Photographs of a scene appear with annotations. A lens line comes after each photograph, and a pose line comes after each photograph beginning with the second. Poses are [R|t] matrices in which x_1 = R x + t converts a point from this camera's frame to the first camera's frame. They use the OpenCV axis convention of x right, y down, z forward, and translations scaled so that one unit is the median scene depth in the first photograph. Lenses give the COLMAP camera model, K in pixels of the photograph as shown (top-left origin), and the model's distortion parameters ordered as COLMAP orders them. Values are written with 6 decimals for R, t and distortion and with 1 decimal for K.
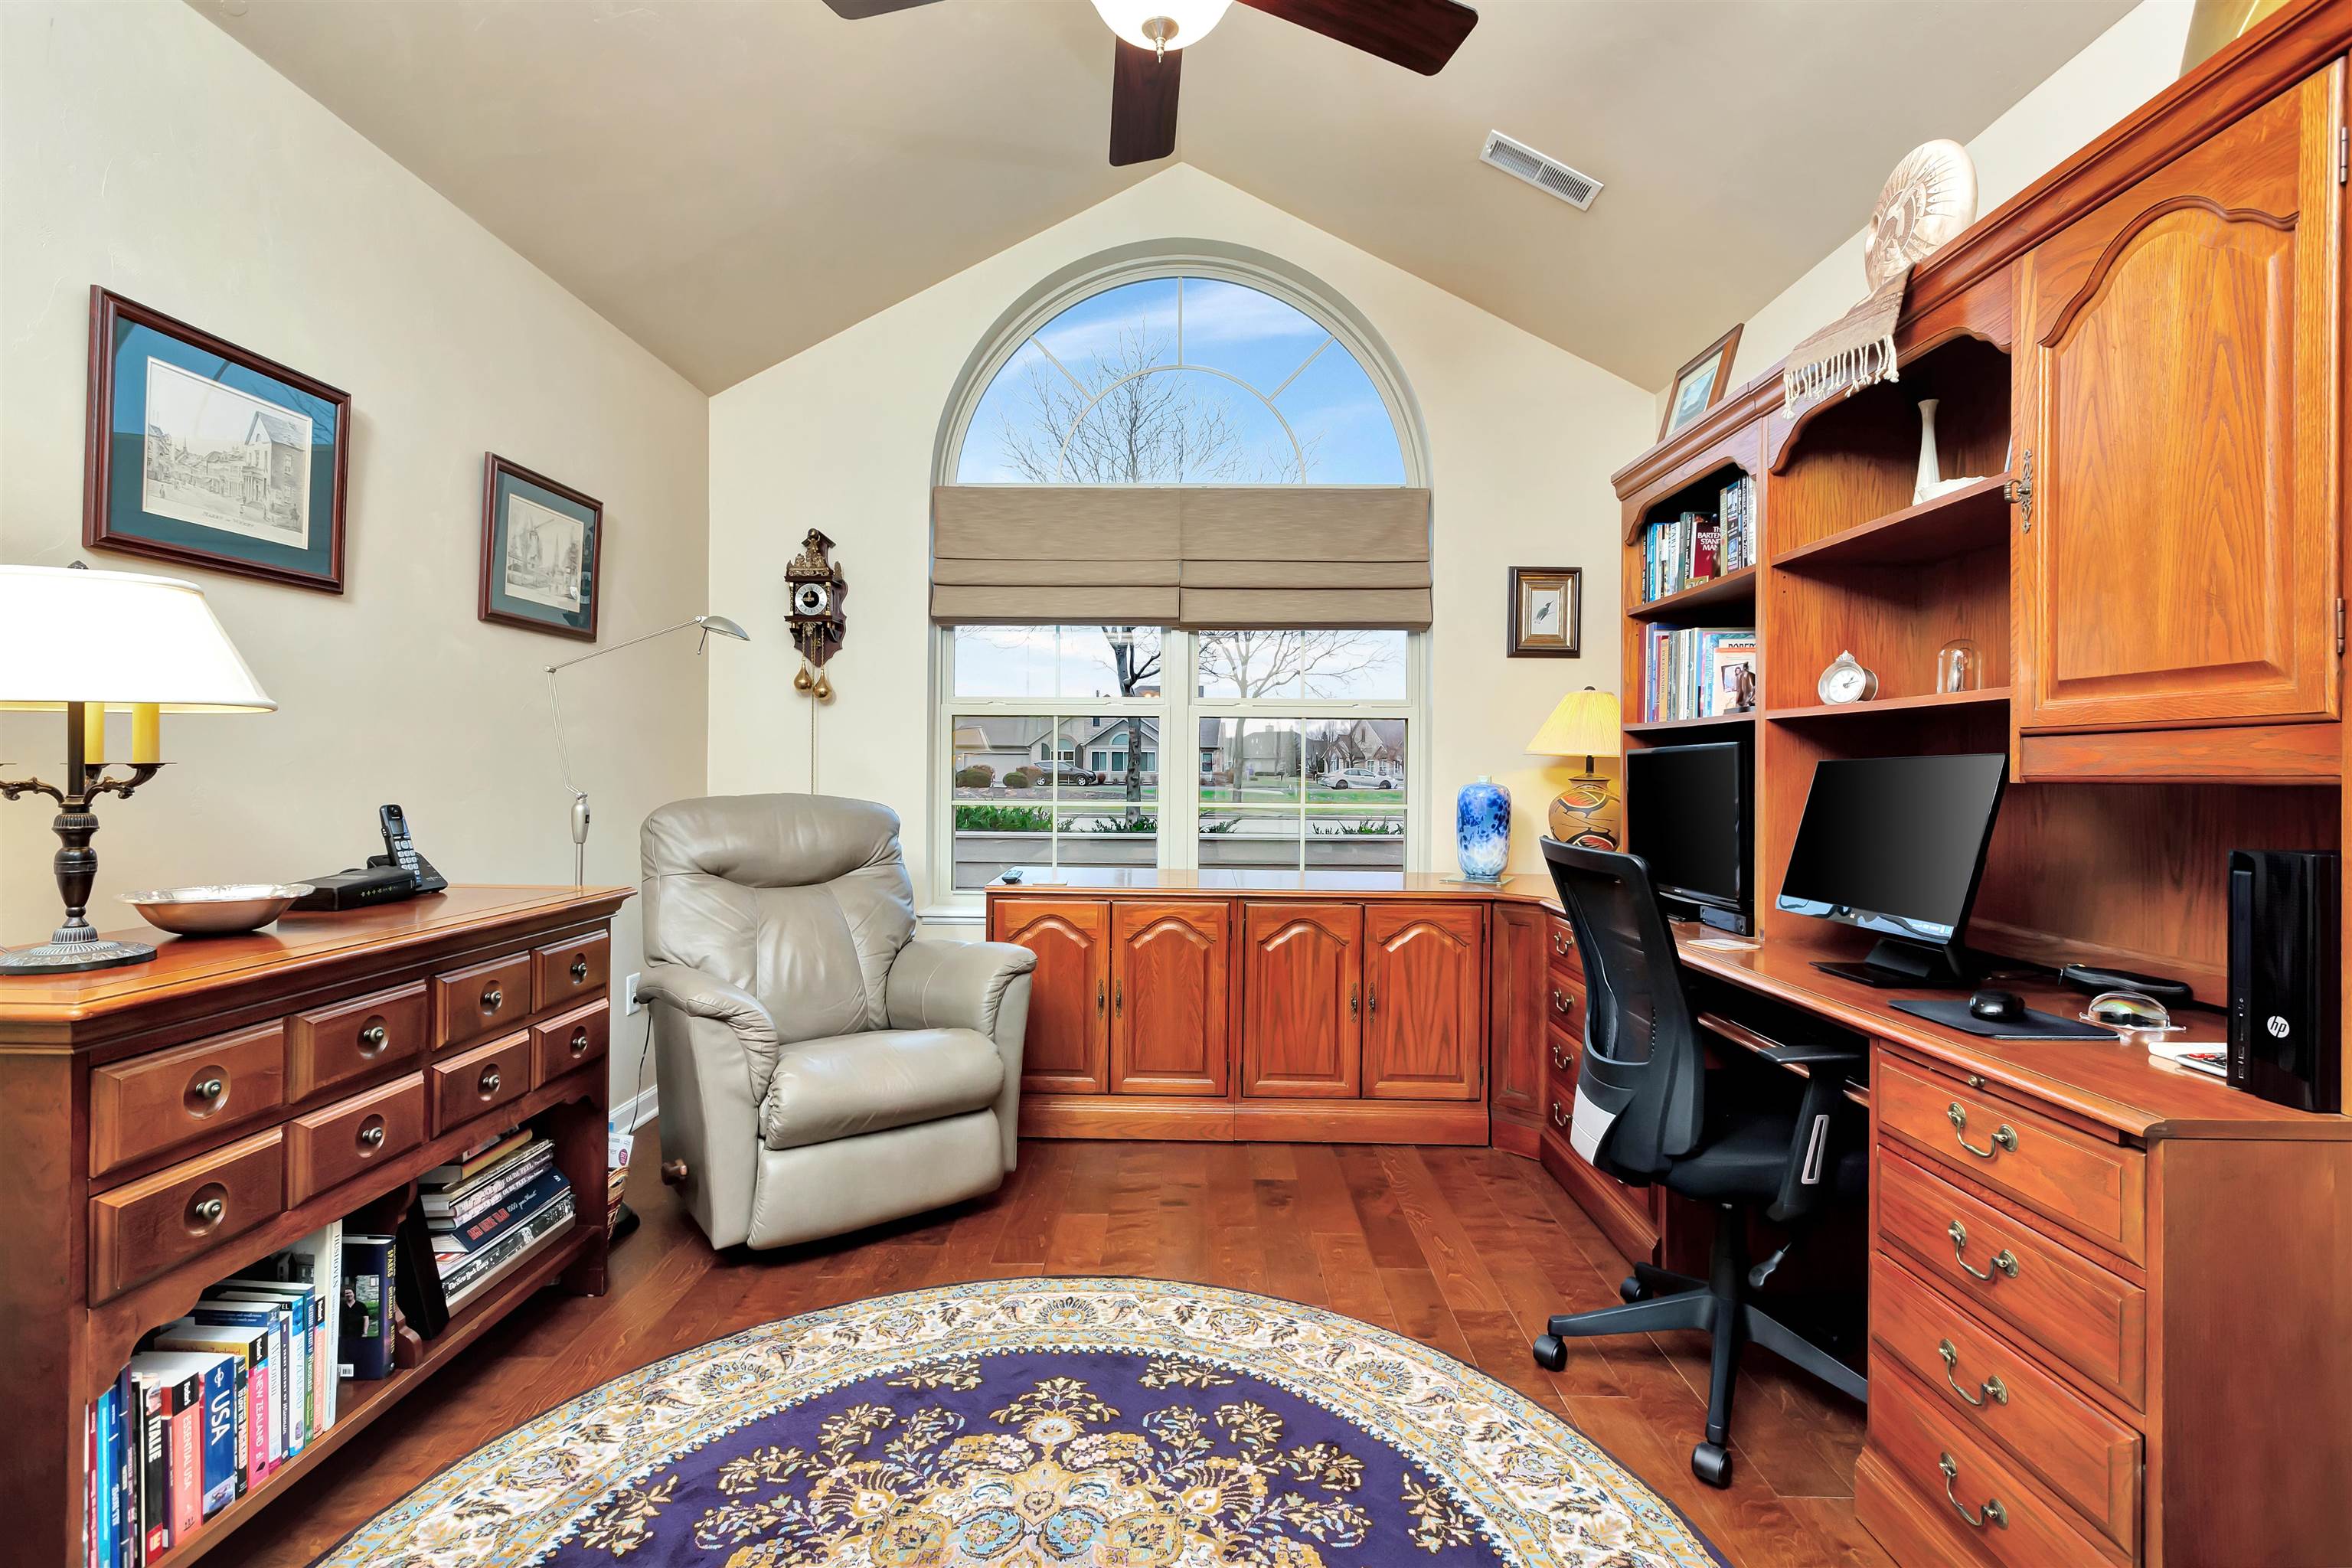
lens RADIAL K [[1102.5, 0, 1179.5], [0, 1102.5, 731.1], [0, 0, 1]] dist [0.004716, -0.000195]
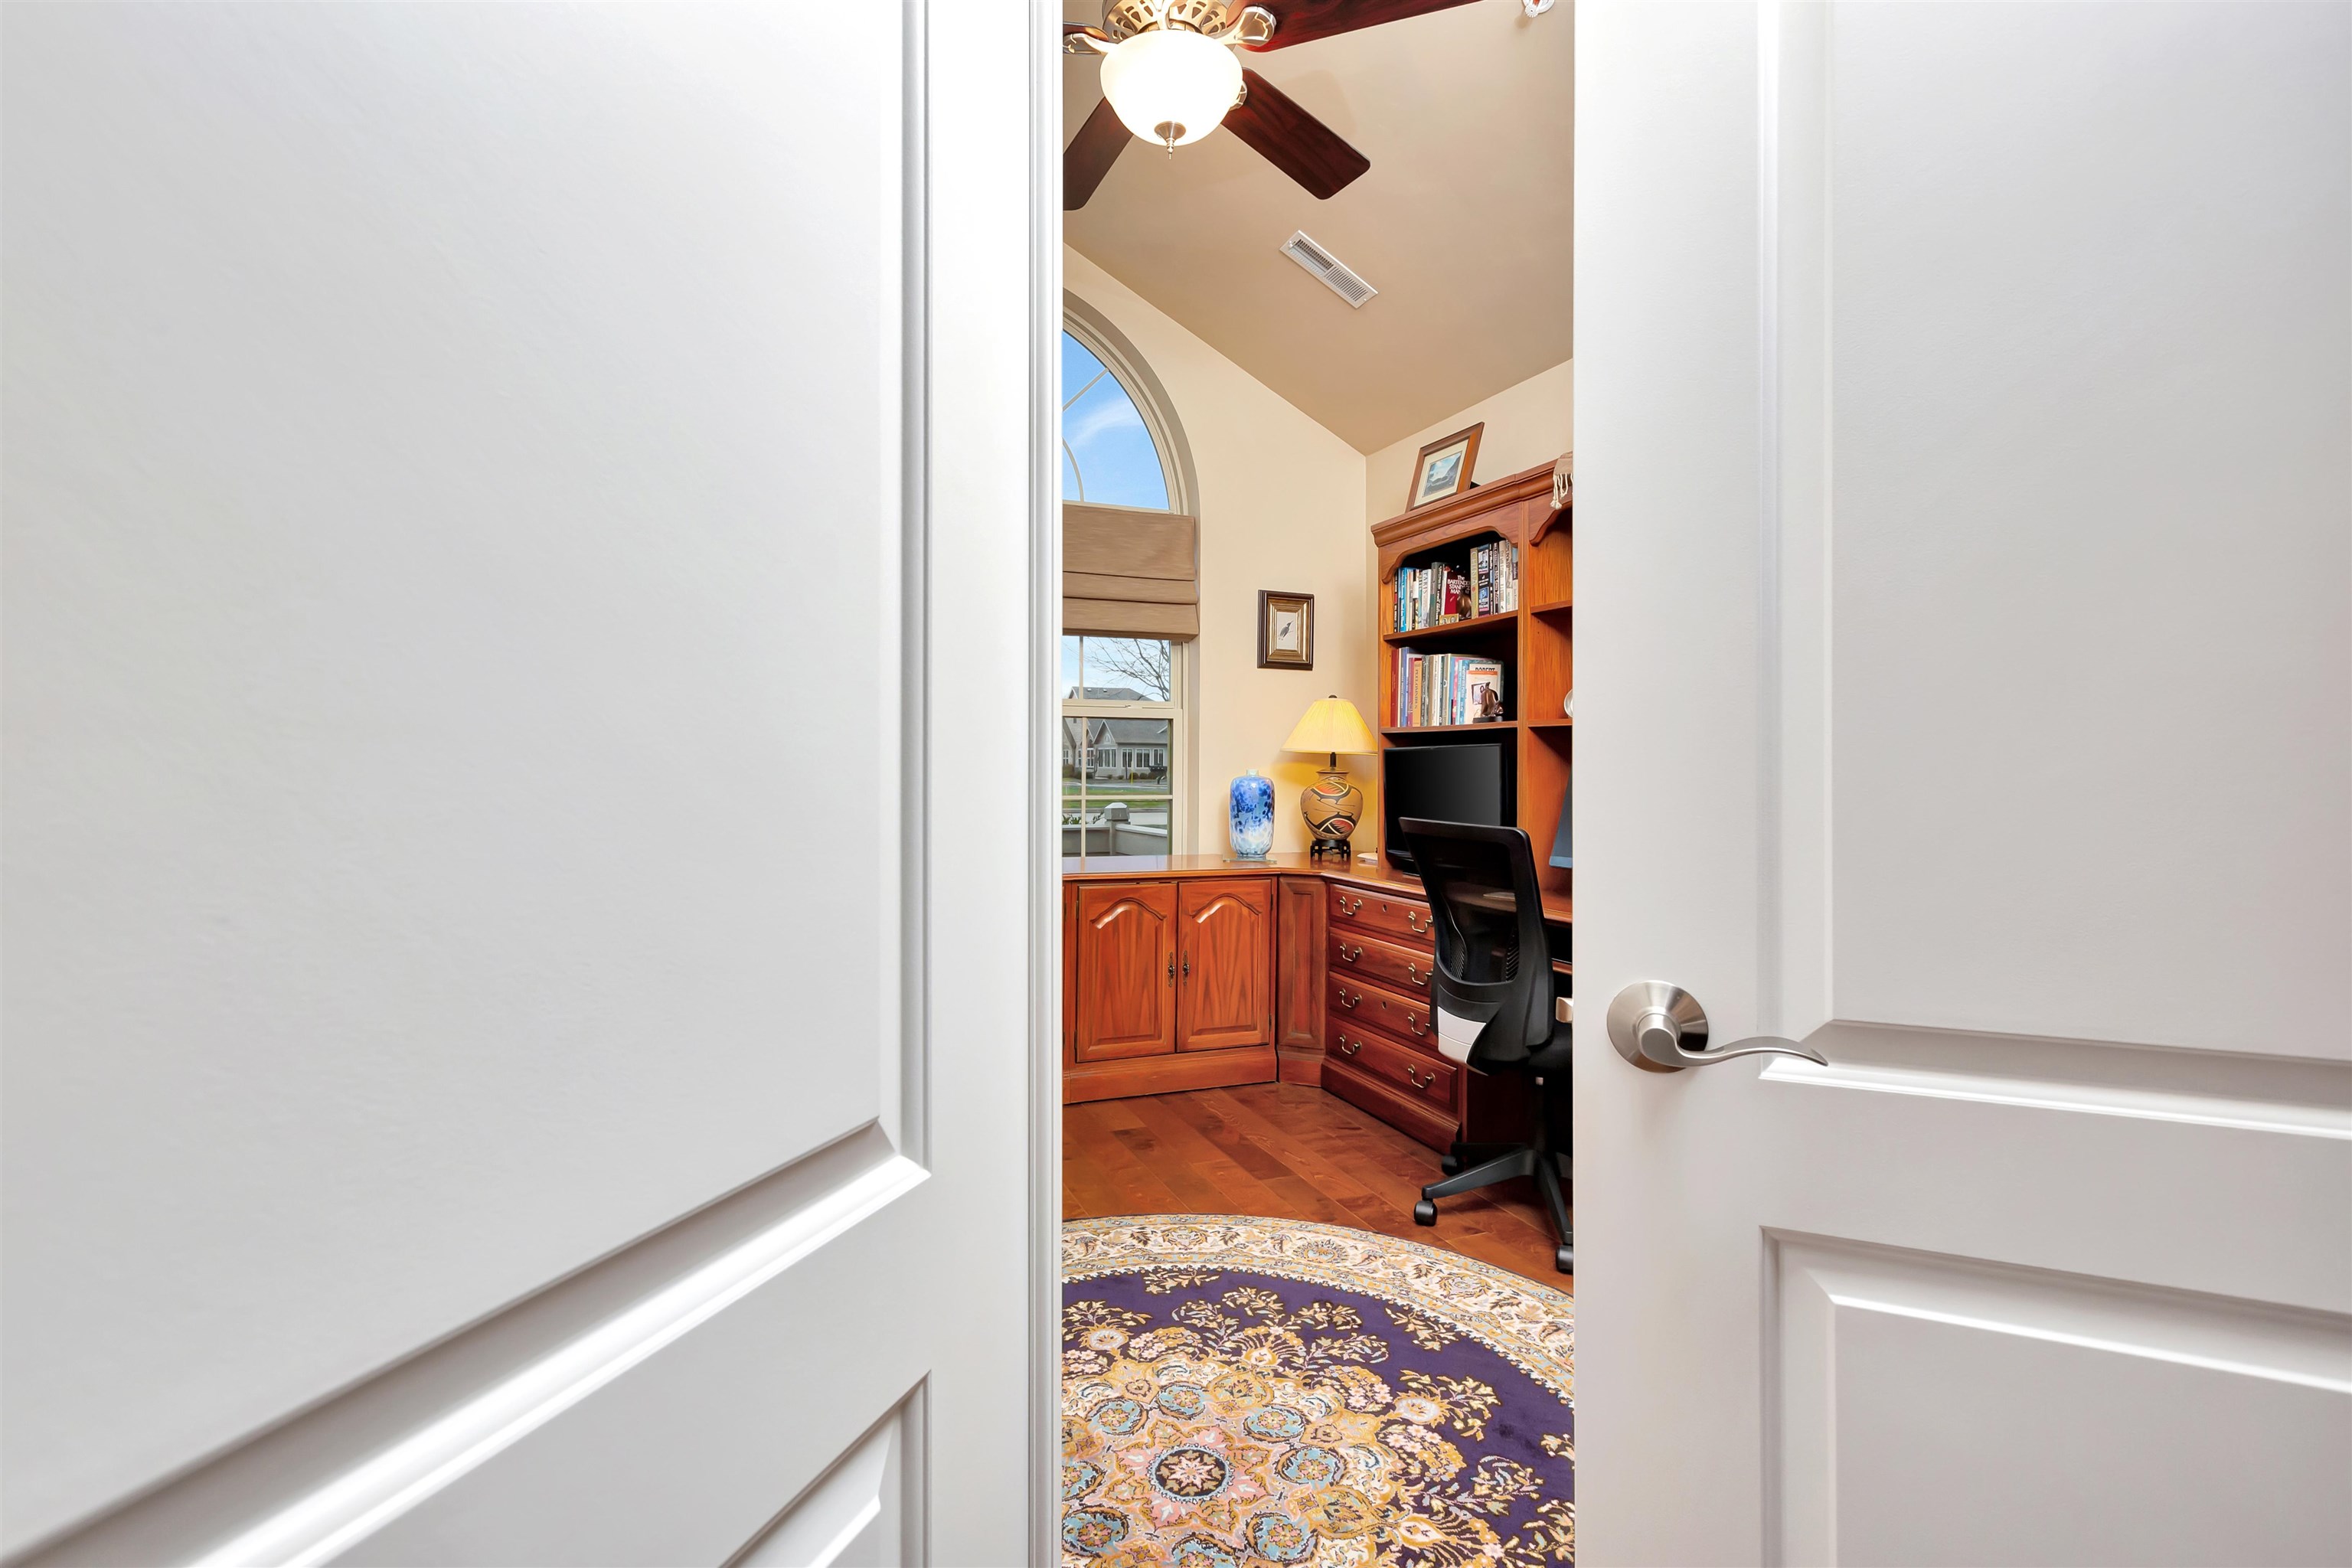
lens RADIAL K [[1102.5, 0, 1179.5], [0, 1102.5, 731.1], [0, 0, 1]] dist [0.004716, -0.000195]
pose [[0.919545, 0.008919, 0.392883, -0.335405], [-0.011880, 0.999916, 0.005106, -0.007077], [-0.392805, -0.009362, 0.919574, -0.058355]]
